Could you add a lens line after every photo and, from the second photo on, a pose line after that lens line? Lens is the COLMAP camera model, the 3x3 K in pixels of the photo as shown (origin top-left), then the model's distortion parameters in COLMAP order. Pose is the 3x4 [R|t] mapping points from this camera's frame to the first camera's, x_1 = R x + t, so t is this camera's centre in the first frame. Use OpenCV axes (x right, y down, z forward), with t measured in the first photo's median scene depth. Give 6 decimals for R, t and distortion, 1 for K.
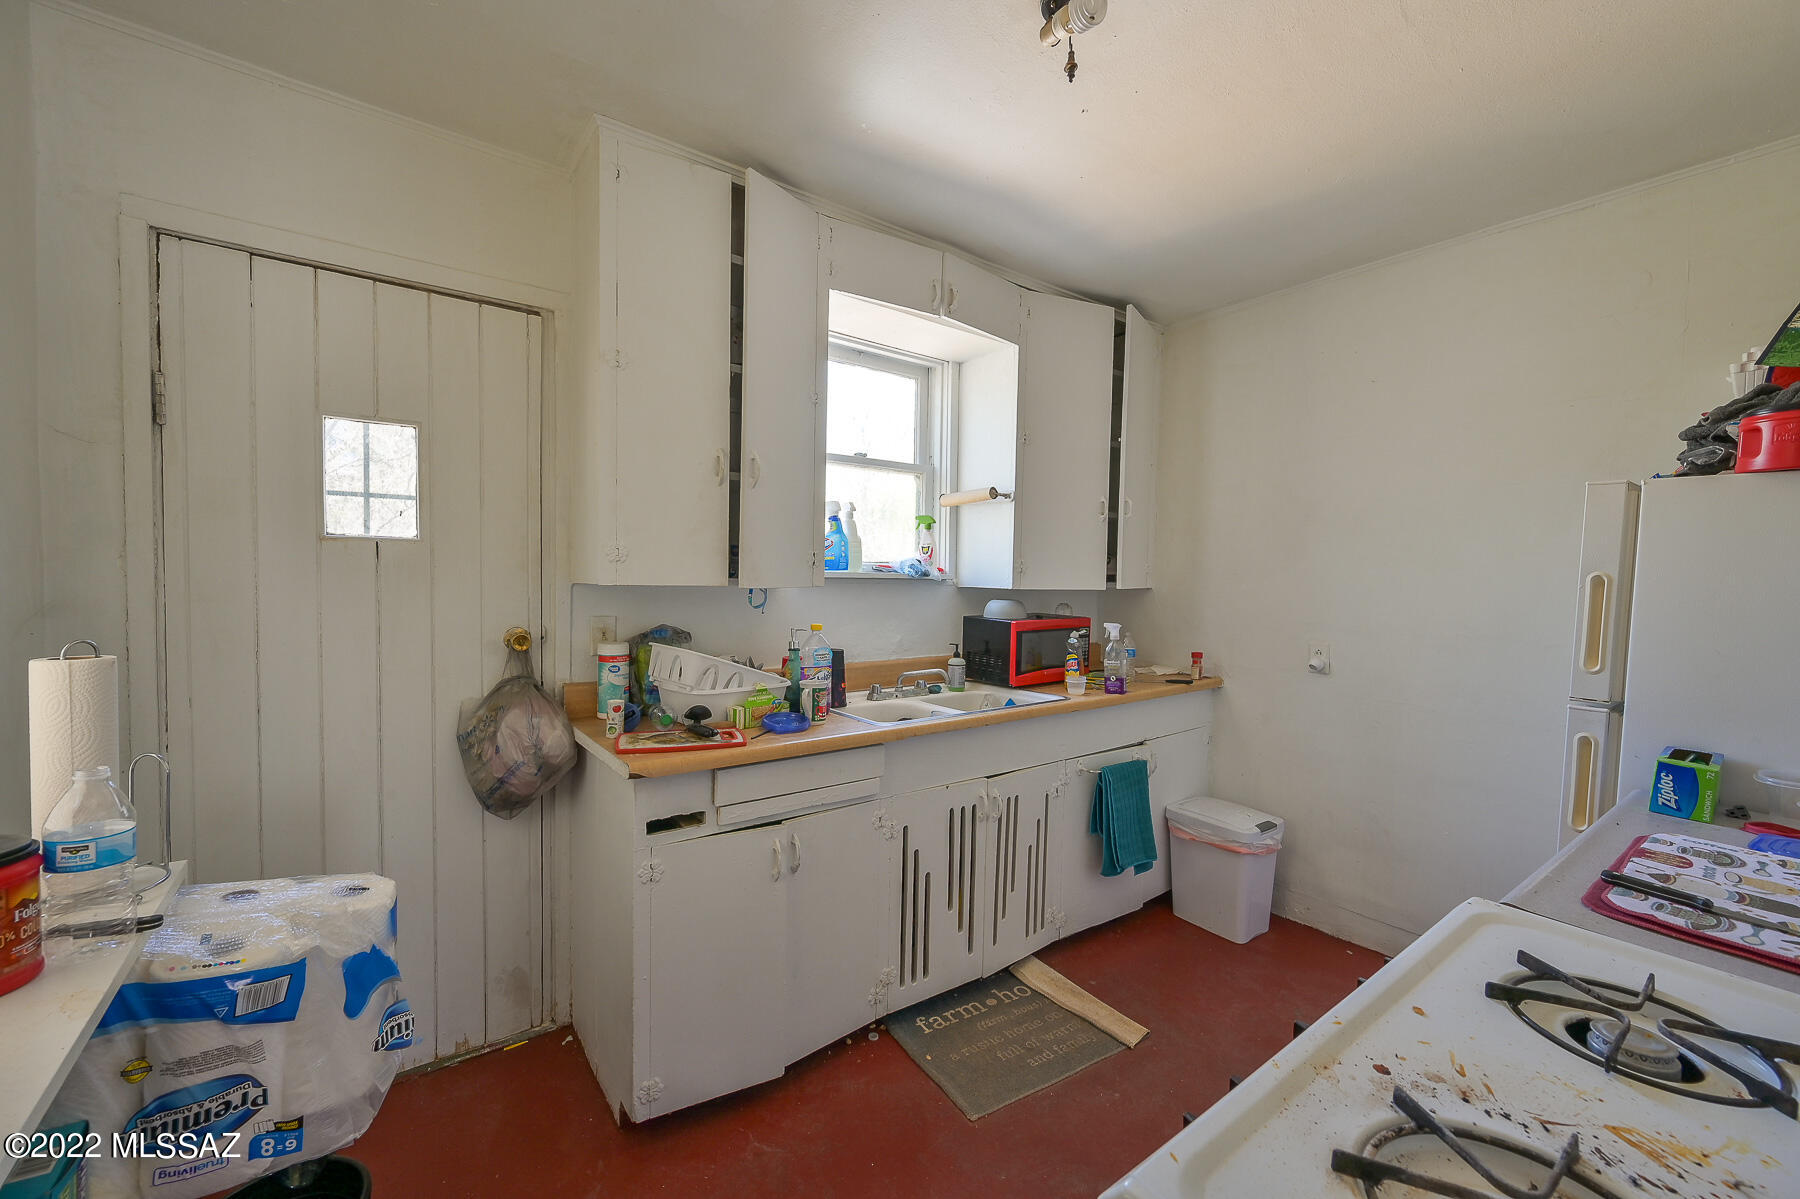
lens RADIAL K [[712.9, 0, 901.1], [0, 712.9, 602.1], [0, 0, 1]] dist [-0.001487, 0.000658]
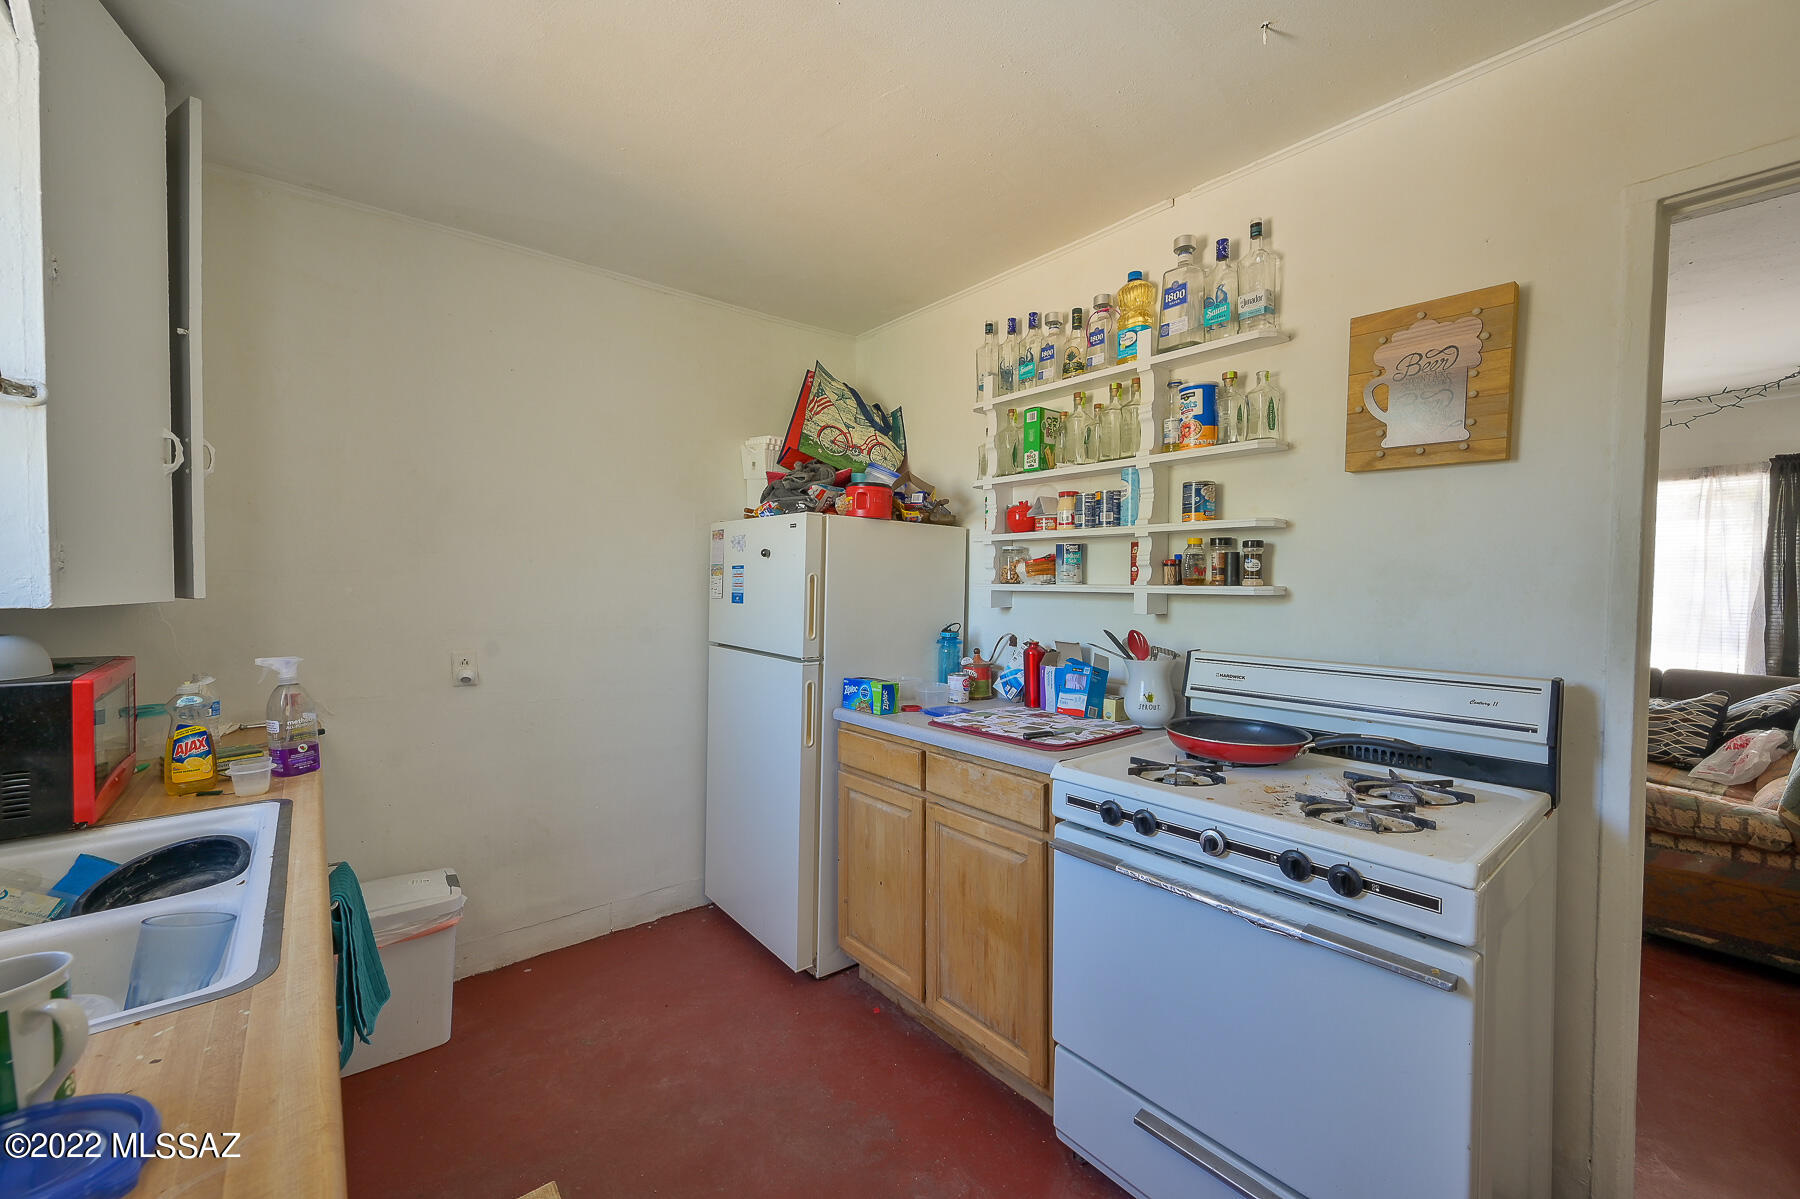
lens RADIAL K [[712.9, 0, 901.1], [0, 712.9, 602.1], [0, 0, 1]] dist [-0.001487, 0.000658]
pose [[-0.060835, -0.047486, 0.997018, -0.318924], [0.032266, 0.998252, 0.049514, -0.029011], [-0.997626, 0.035182, -0.059197, 0.523739]]
